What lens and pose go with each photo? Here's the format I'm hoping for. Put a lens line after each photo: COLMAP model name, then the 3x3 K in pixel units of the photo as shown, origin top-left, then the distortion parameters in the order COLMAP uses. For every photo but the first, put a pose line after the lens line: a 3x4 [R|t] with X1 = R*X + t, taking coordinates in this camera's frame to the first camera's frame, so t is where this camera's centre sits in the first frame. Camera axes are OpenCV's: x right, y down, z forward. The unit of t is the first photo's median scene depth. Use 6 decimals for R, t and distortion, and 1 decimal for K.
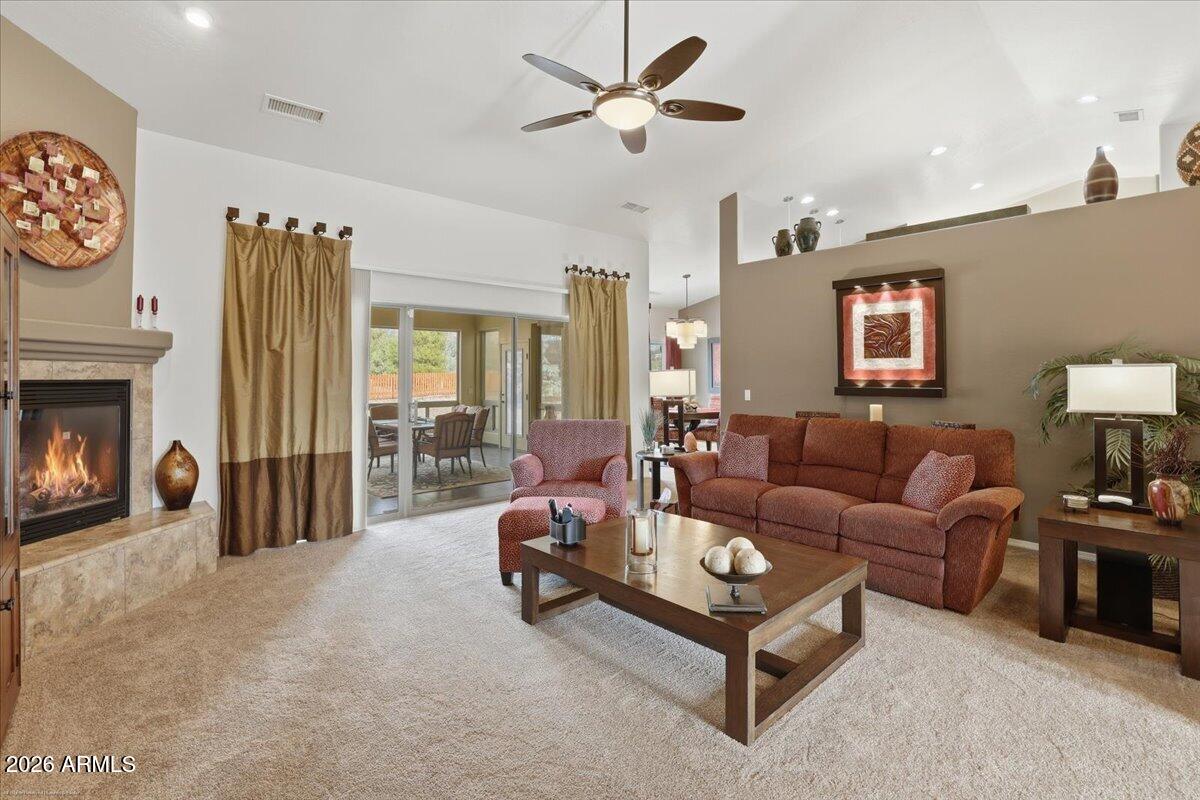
lens RADIAL K [[518.8, 0, 595.4], [0, 518.8, 375.3], [0, 0, 1]] dist [-0.001357, 0.000385]
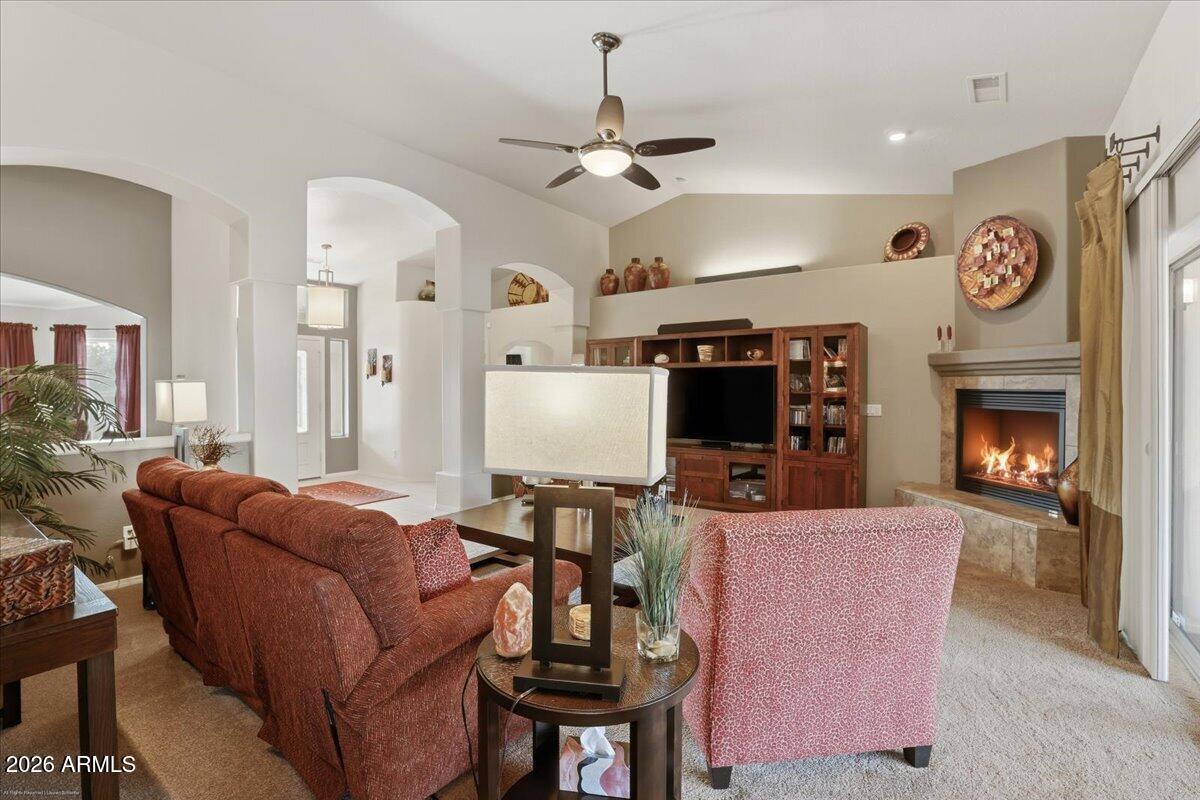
lens RADIAL K [[537.4, 0, 603.7], [0, 537.4, 381.2], [0, 0, 1]] dist [-0.014199, 0.001150]
pose [[-0.975954, -0.000575, -0.217975, 0.256991], [0.001903, 0.999936, -0.011157, 0.001260], [0.217967, -0.011303, -0.975891, 1.689865]]
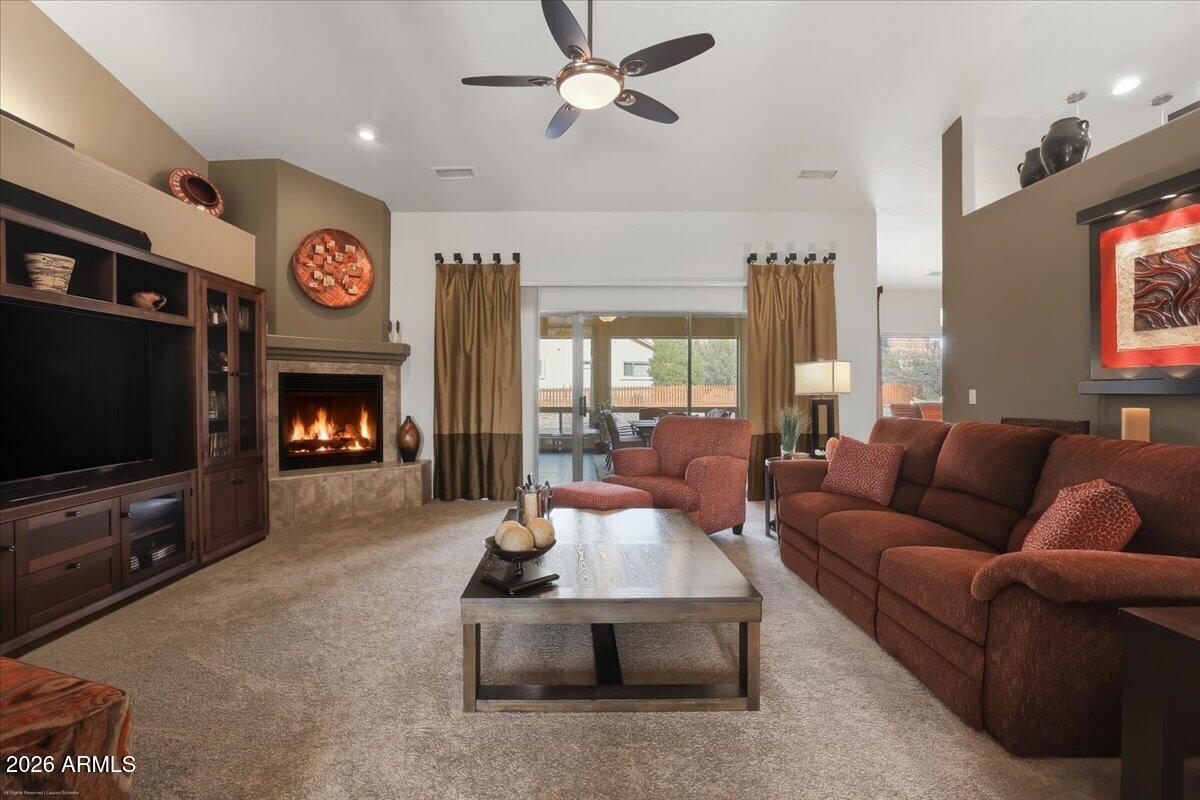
lens RADIAL K [[523.4, 0, 597.0], [0, 523.4, 396.7], [0, 0, 1]] dist [-0.009452, 0.000930]
pose [[0.760684, 0.010303, -0.649040, 0.562497], [-0.003098, 0.999920, 0.012241, 0.047461], [0.649115, -0.007300, 0.760656, 0.196065]]
